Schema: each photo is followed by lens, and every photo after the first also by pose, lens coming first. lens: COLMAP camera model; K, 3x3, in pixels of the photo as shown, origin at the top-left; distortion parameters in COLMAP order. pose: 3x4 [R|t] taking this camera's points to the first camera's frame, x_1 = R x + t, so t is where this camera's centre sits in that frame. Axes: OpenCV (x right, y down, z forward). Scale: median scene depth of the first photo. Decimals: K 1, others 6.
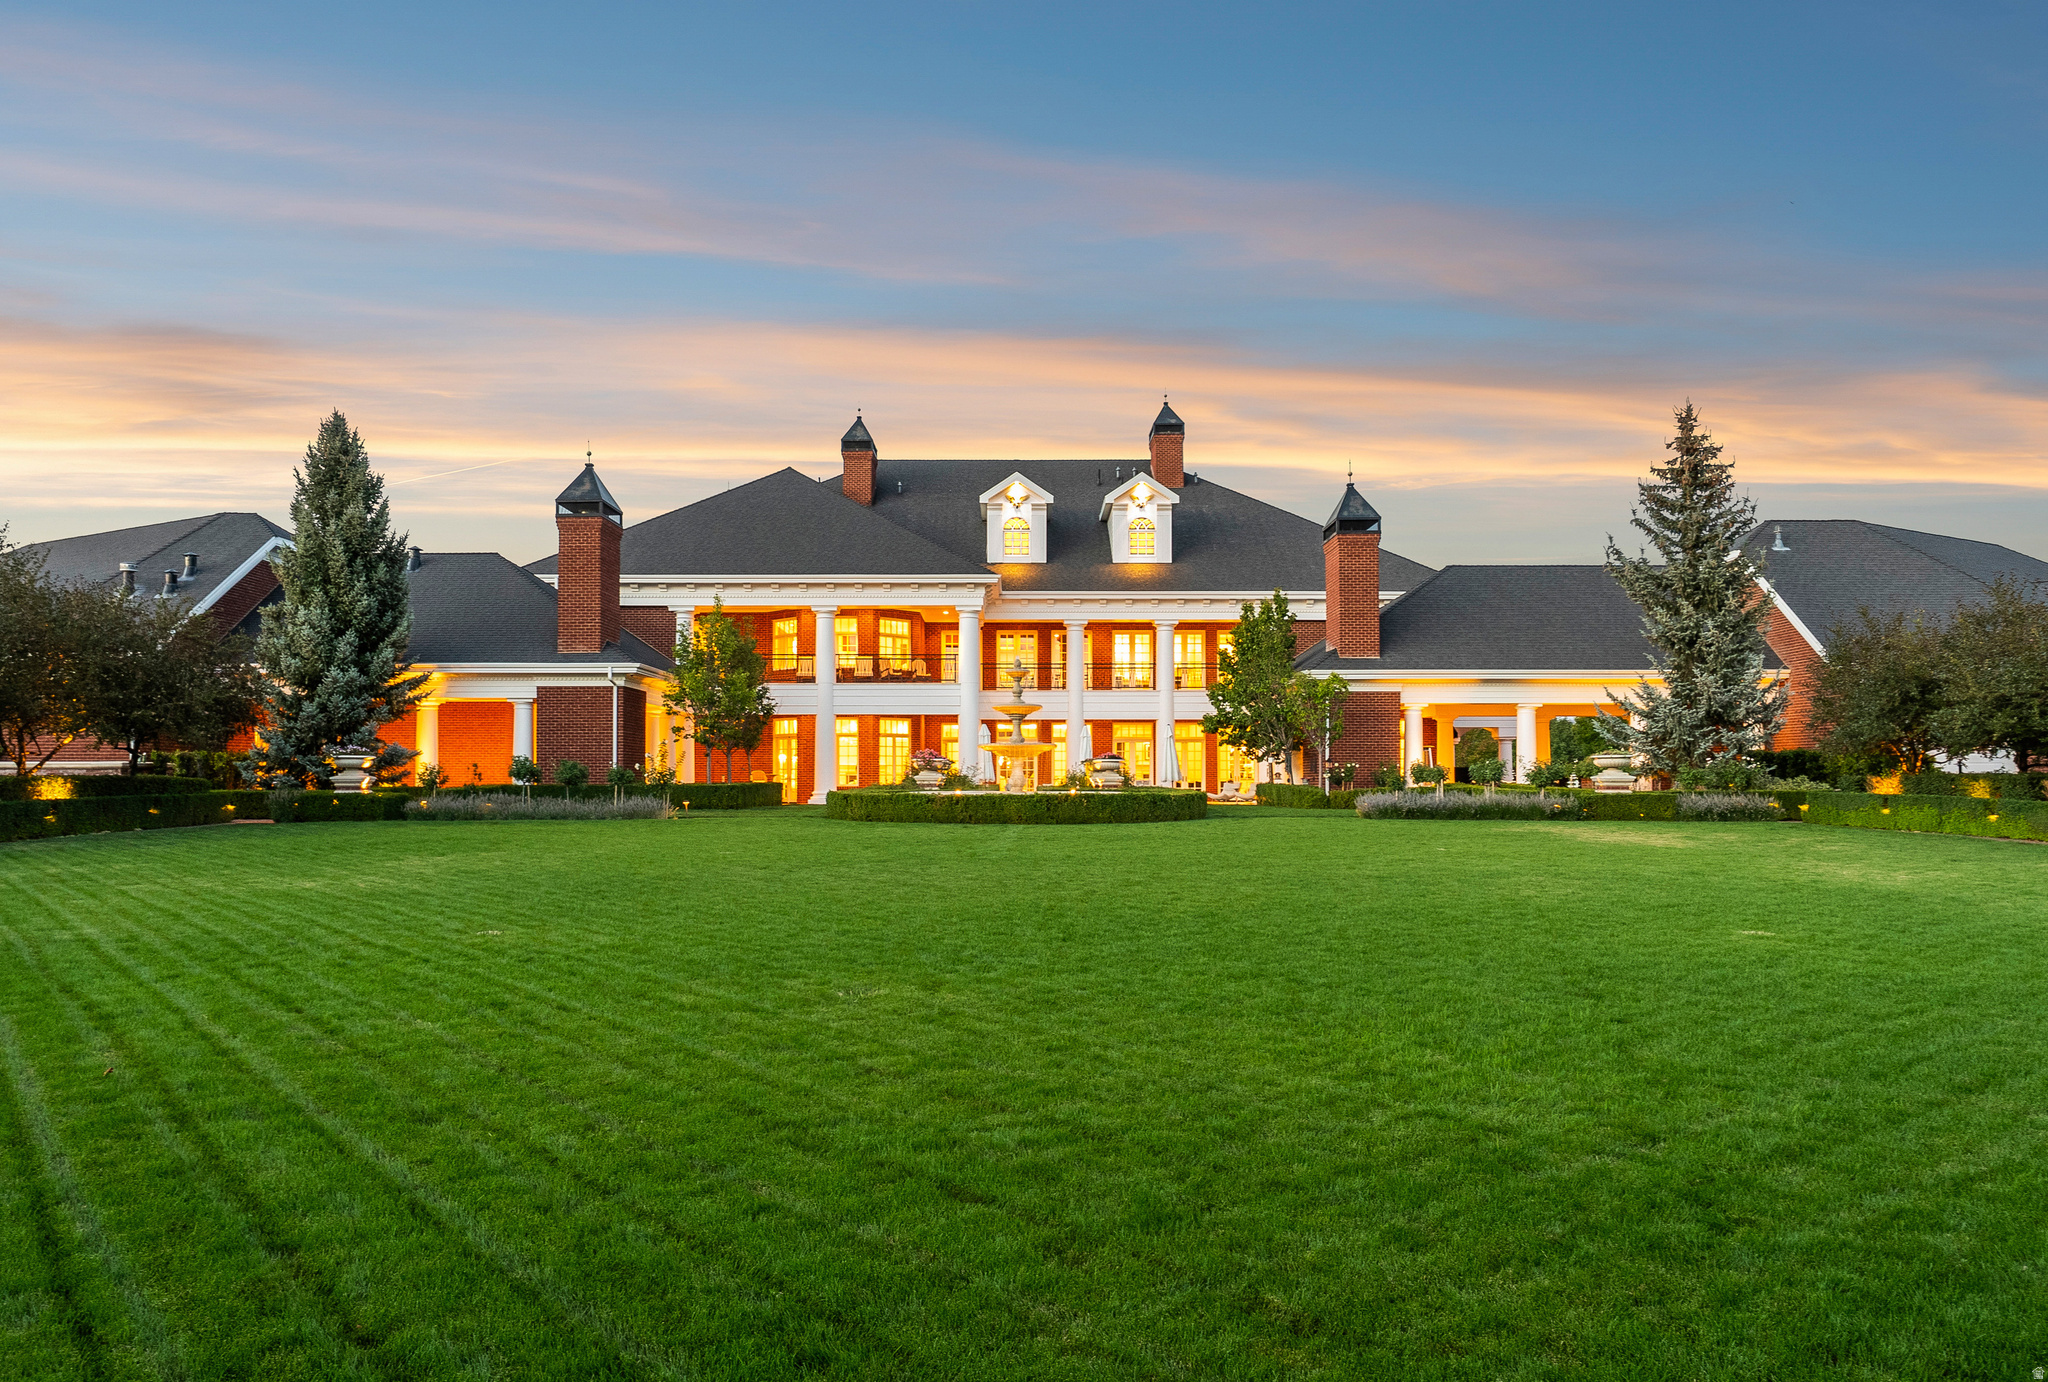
lens RADIAL K [[1358.4, 0, 1034.5], [0, 1358.4, 680.0], [0, 0, 1]] dist [0.000136, 0.003391]
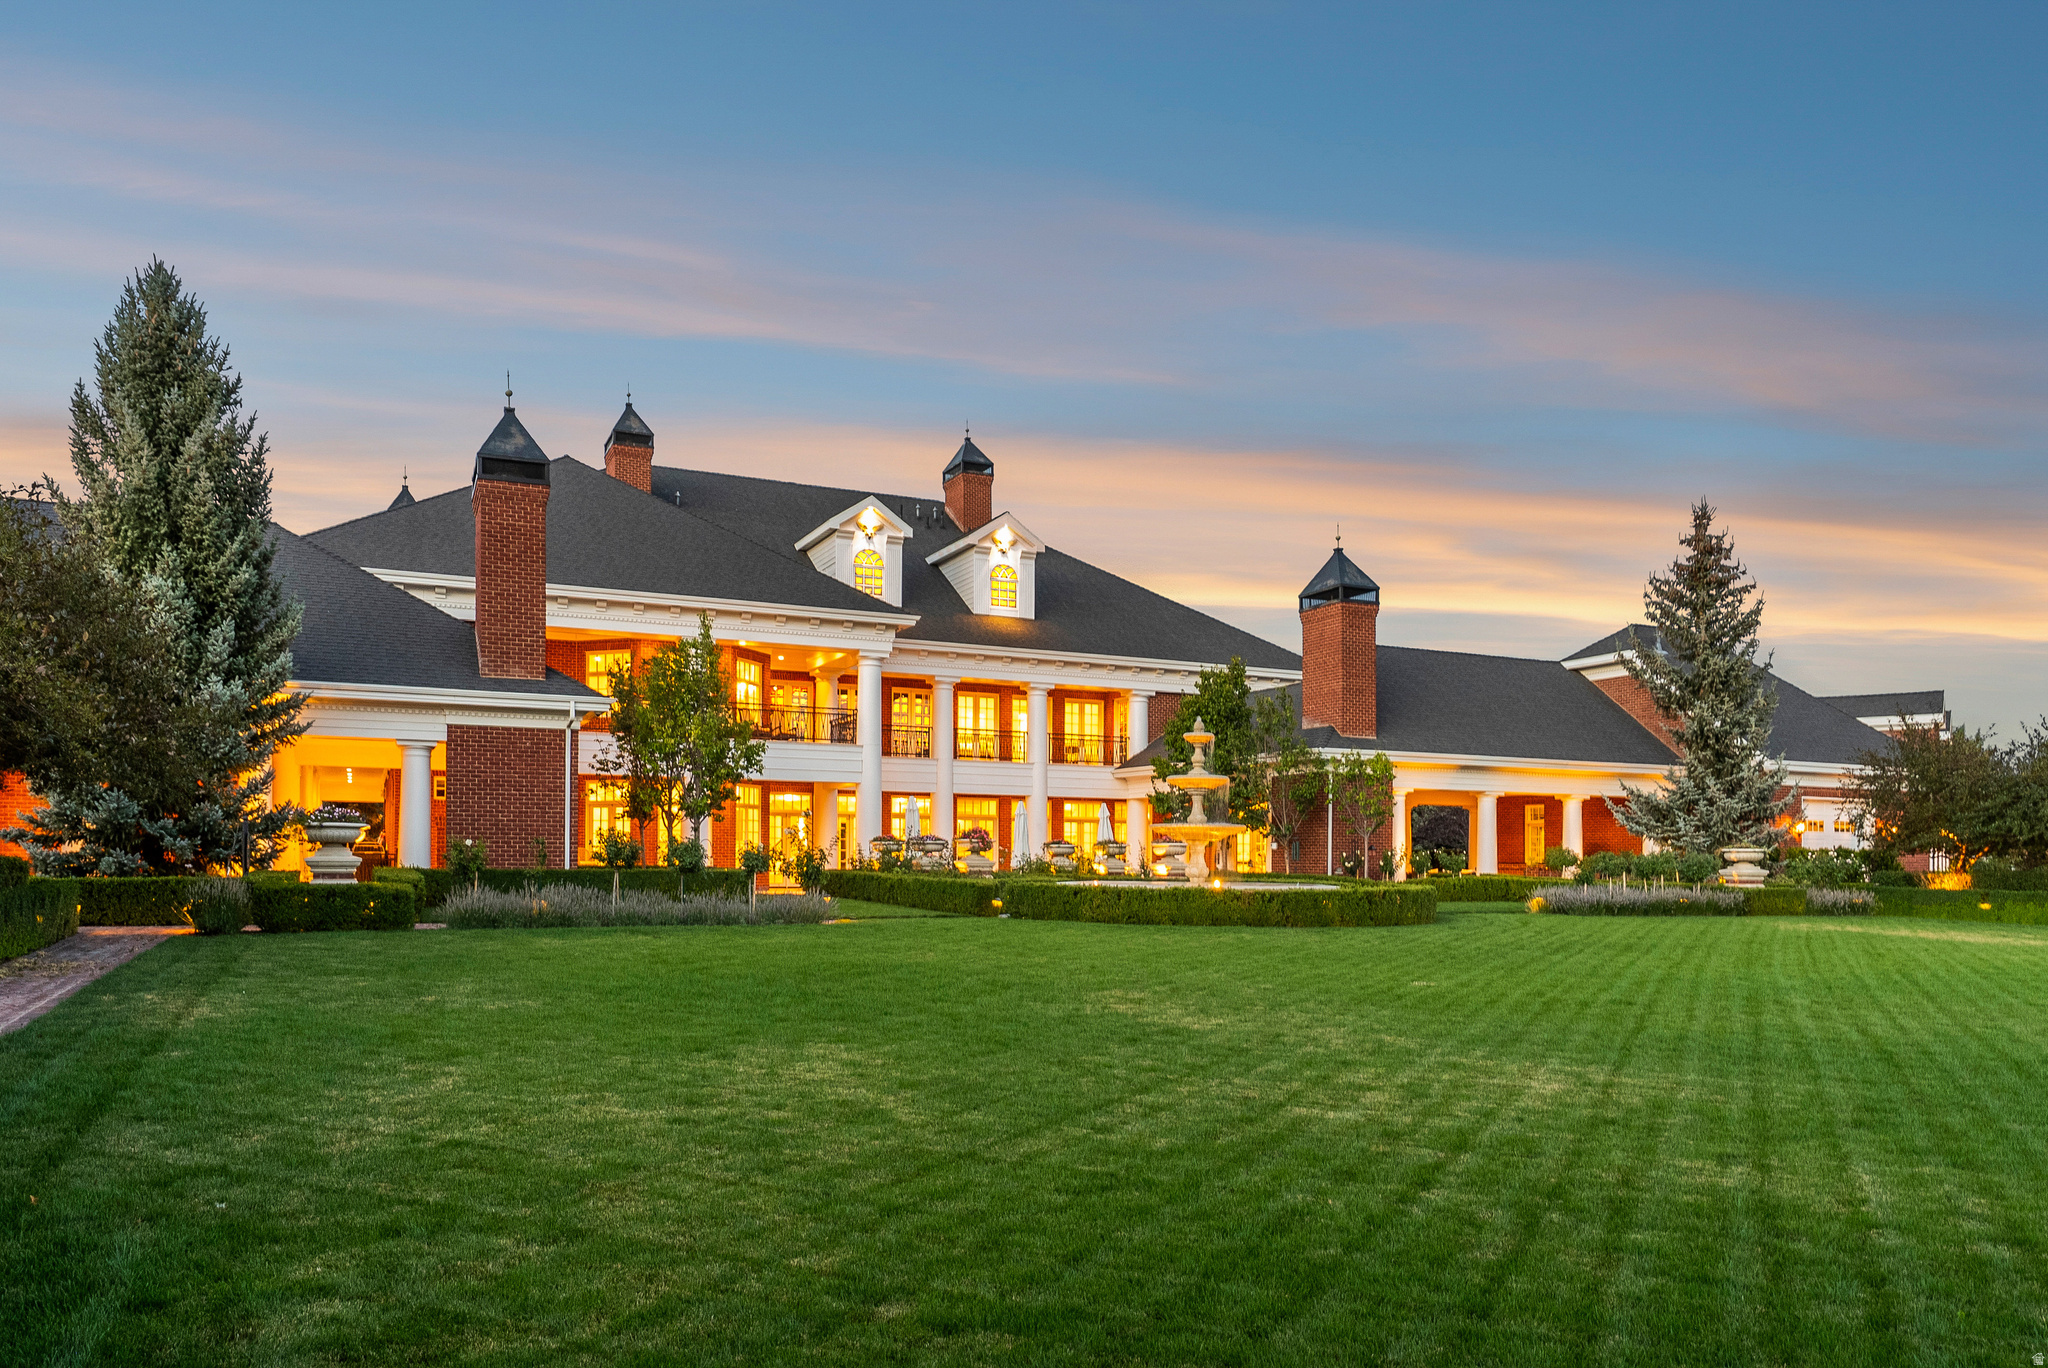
lens RADIAL K [[1381.3, 0, 1031.3], [0, 1381.3, 813.3], [0, 0, 1]] dist [0.004548, 0.000887]
pose [[0.911317, 0.023584, 0.411029, -0.638255], [-0.041352, 0.998553, 0.034389, 0.022101], [-0.409623, -0.048336, 0.910974, 0.411129]]
